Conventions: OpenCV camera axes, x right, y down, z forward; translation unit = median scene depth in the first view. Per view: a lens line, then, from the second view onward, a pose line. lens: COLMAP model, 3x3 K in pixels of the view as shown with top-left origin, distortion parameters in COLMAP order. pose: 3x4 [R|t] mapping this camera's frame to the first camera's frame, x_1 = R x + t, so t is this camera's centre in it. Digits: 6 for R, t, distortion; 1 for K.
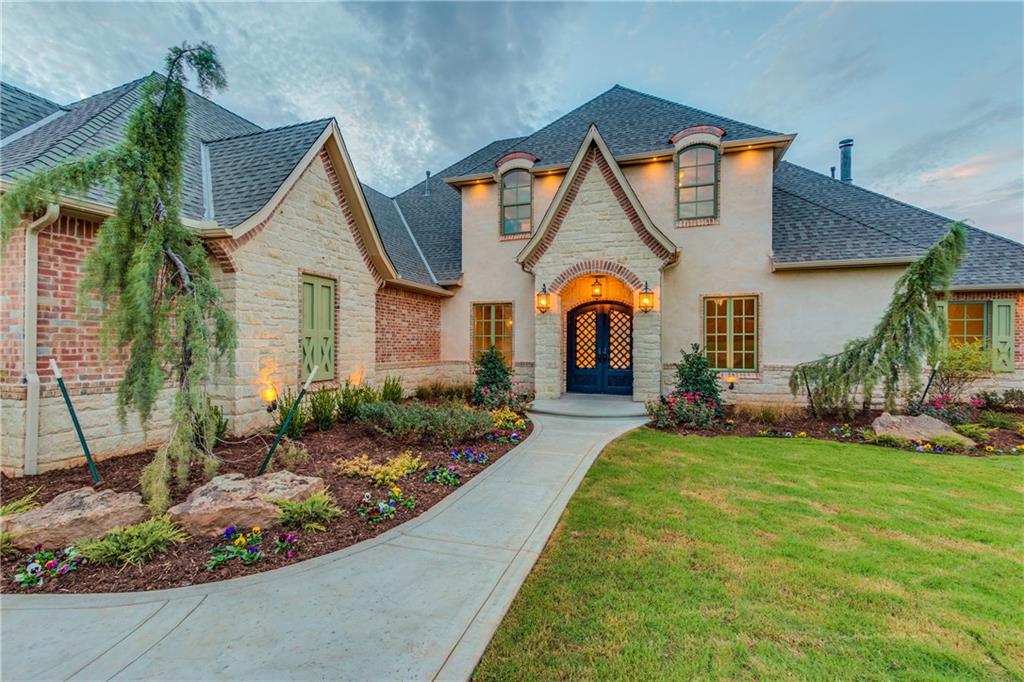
lens RADIAL K [[465.3, 0, 502.9], [0, 465.3, 344.4], [0, 0, 1]] dist [0.005689, 0.000185]
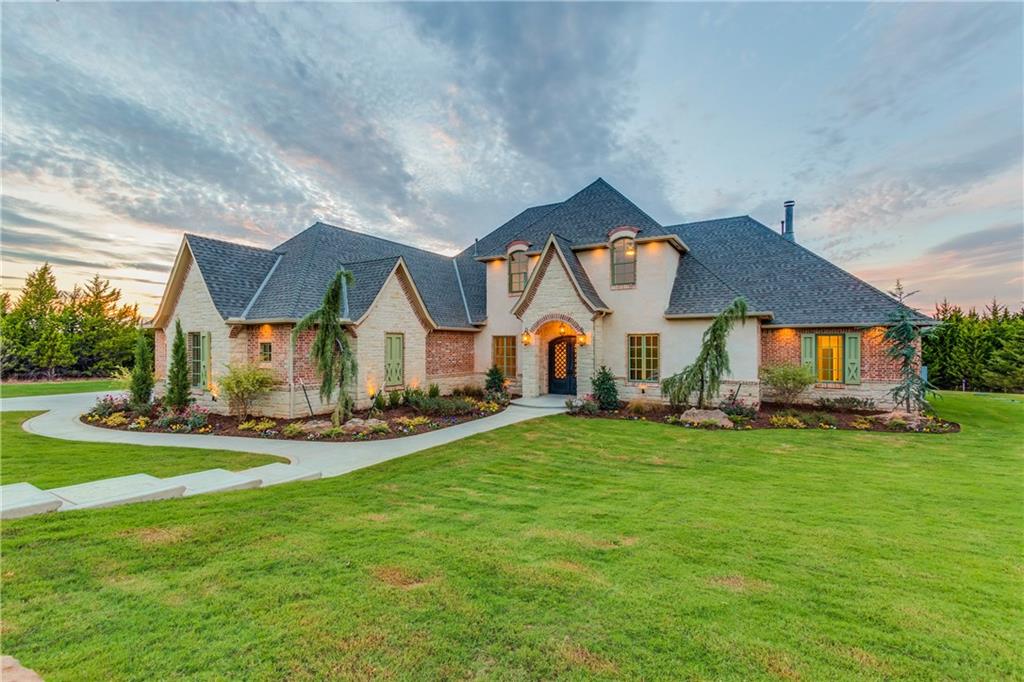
lens RADIAL K [[465.3, 0, 502.9], [0, 465.3, 344.4], [0, 0, 1]] dist [0.005689, 0.000185]
pose [[0.978792, -0.004076, -0.204817, 0.370584], [0.003679, 0.999991, -0.002320, -0.071564], [0.204824, 0.001518, 0.978798, -0.679762]]
